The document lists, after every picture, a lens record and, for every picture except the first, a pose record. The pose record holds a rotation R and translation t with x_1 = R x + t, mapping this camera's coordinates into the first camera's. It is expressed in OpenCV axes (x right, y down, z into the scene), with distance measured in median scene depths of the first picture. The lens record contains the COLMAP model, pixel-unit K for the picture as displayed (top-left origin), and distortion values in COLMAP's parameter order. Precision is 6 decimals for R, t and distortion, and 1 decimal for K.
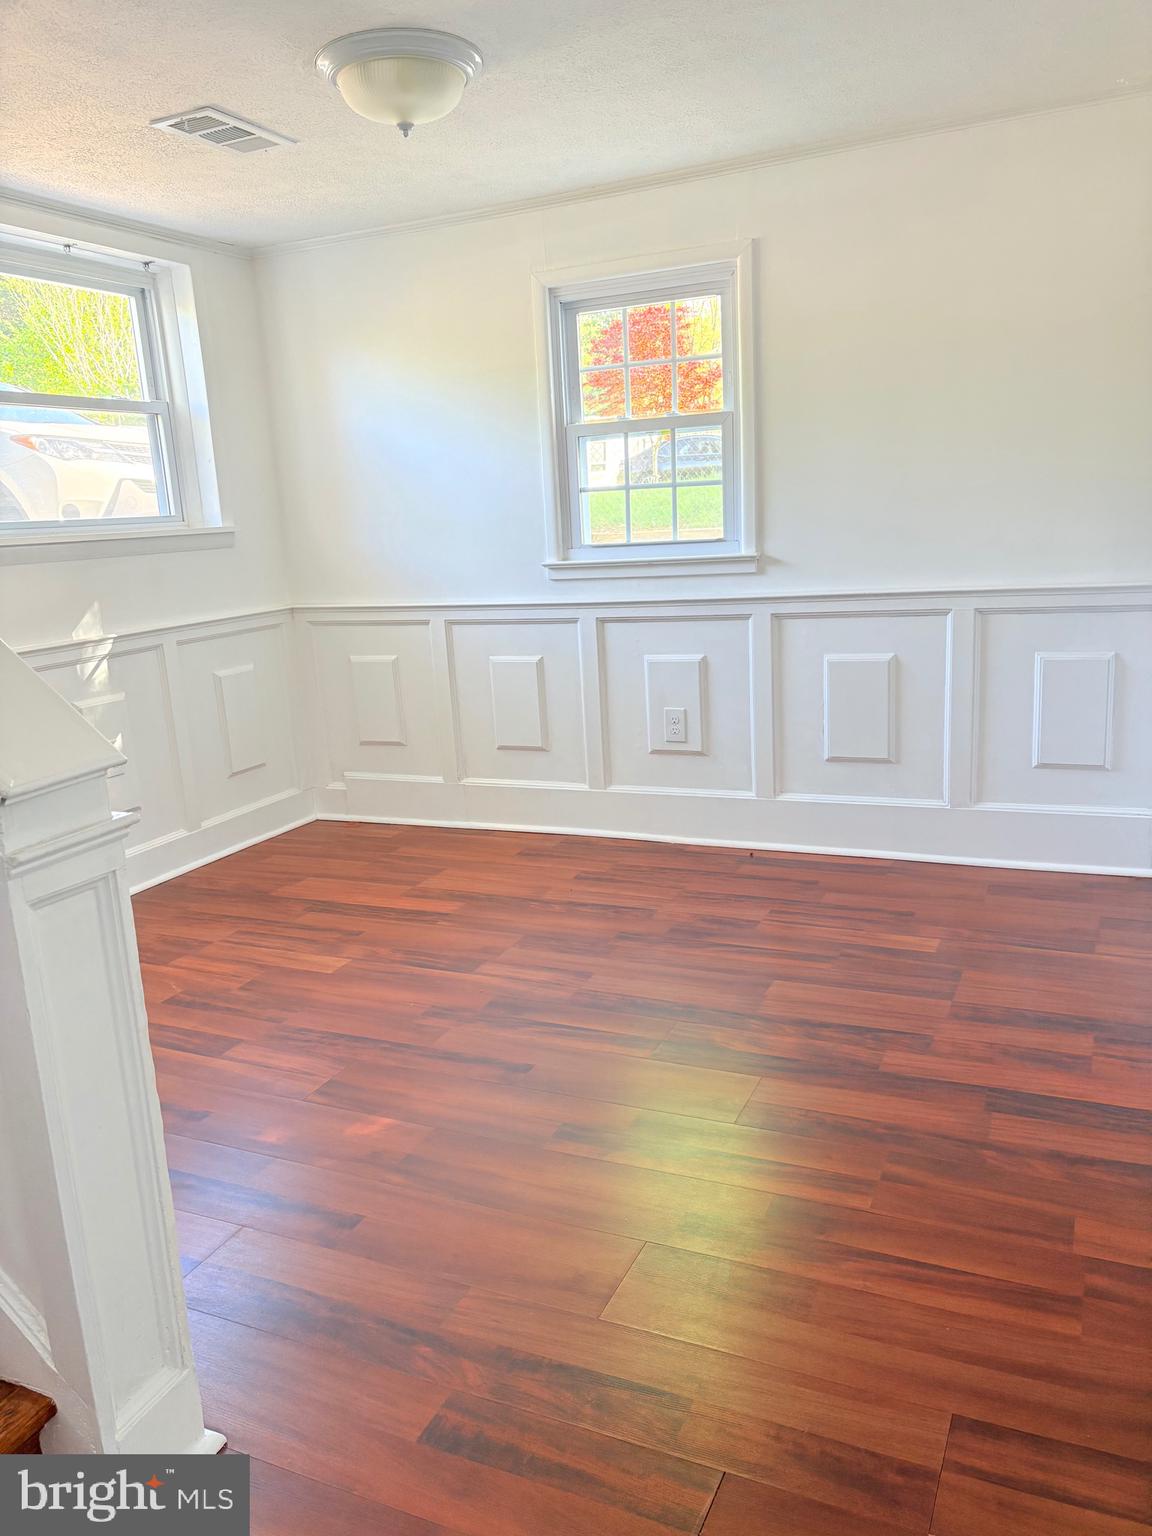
lens RADIAL K [[1151.6, 0, 555.8], [0, 1151.6, 775.5], [0, 0, 1]] dist [0.061373, -0.082892]
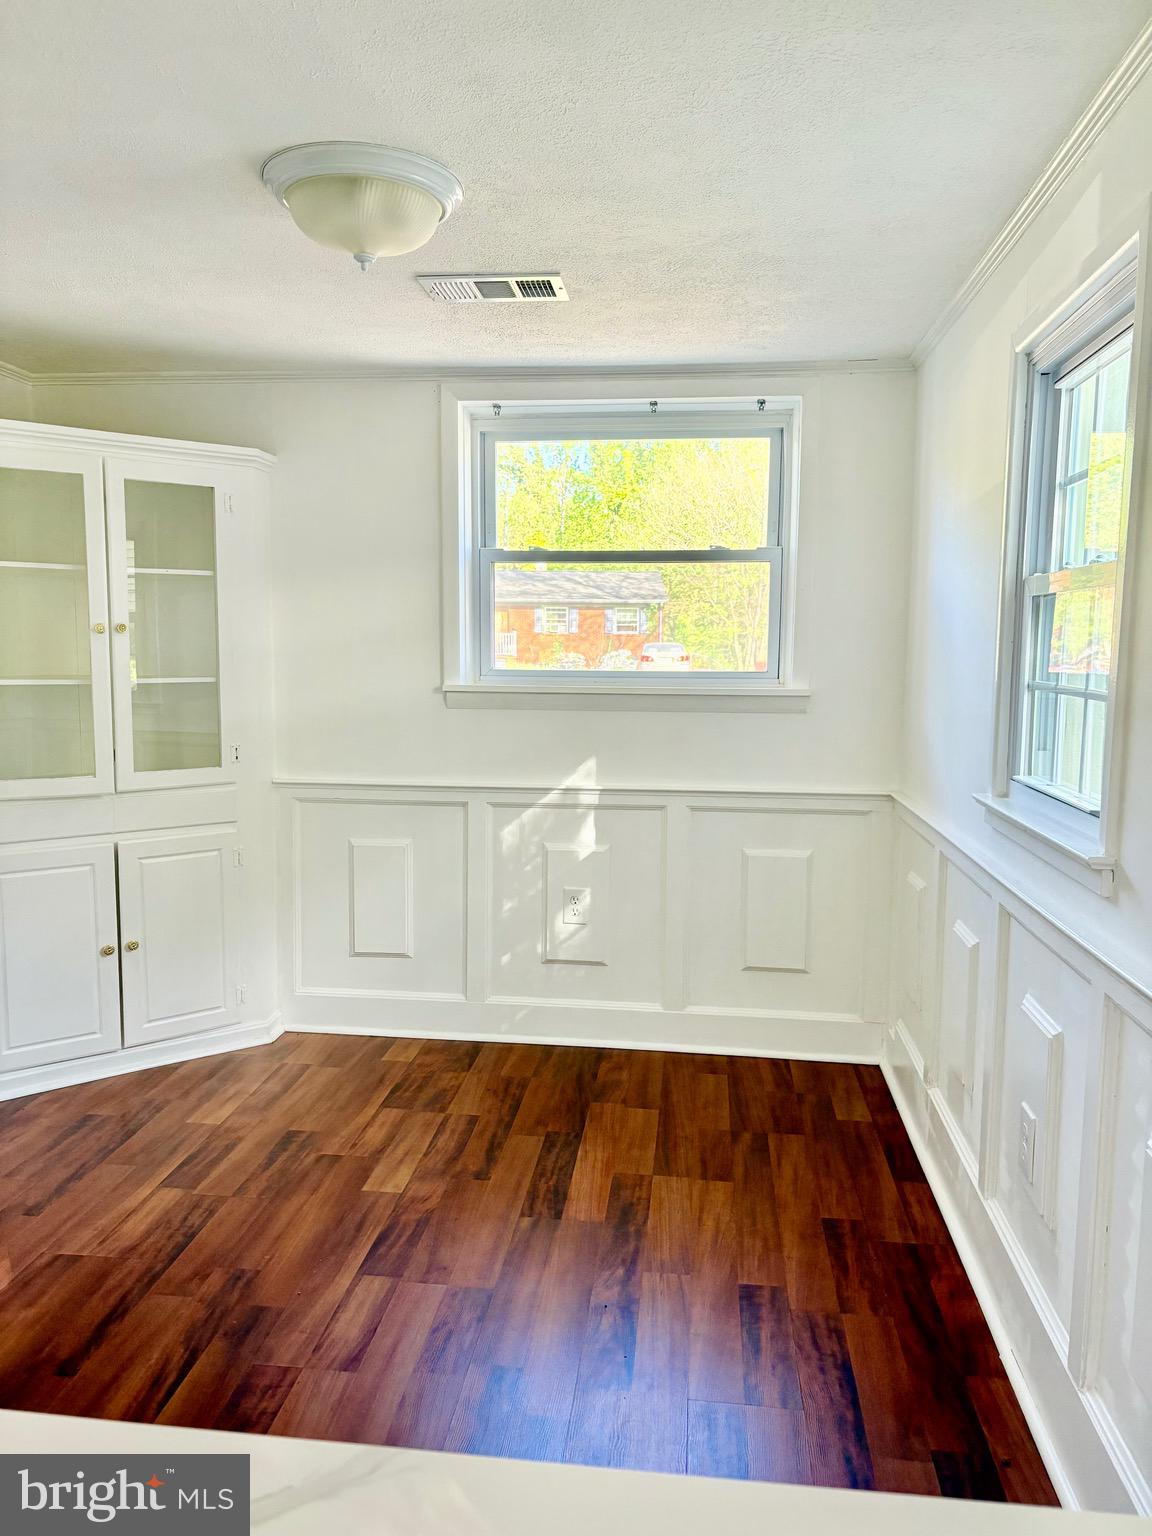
lens RADIAL K [[1151.6, 0, 555.8], [0, 1151.6, 775.5], [0, 0, 1]] dist [0.061373, -0.082892]
pose [[0.321724, 0.166113, -0.932148, 0.531449], [-0.241620, 0.966299, 0.088805, -0.213209], [0.915485, 0.196655, 0.351017, 0.632454]]
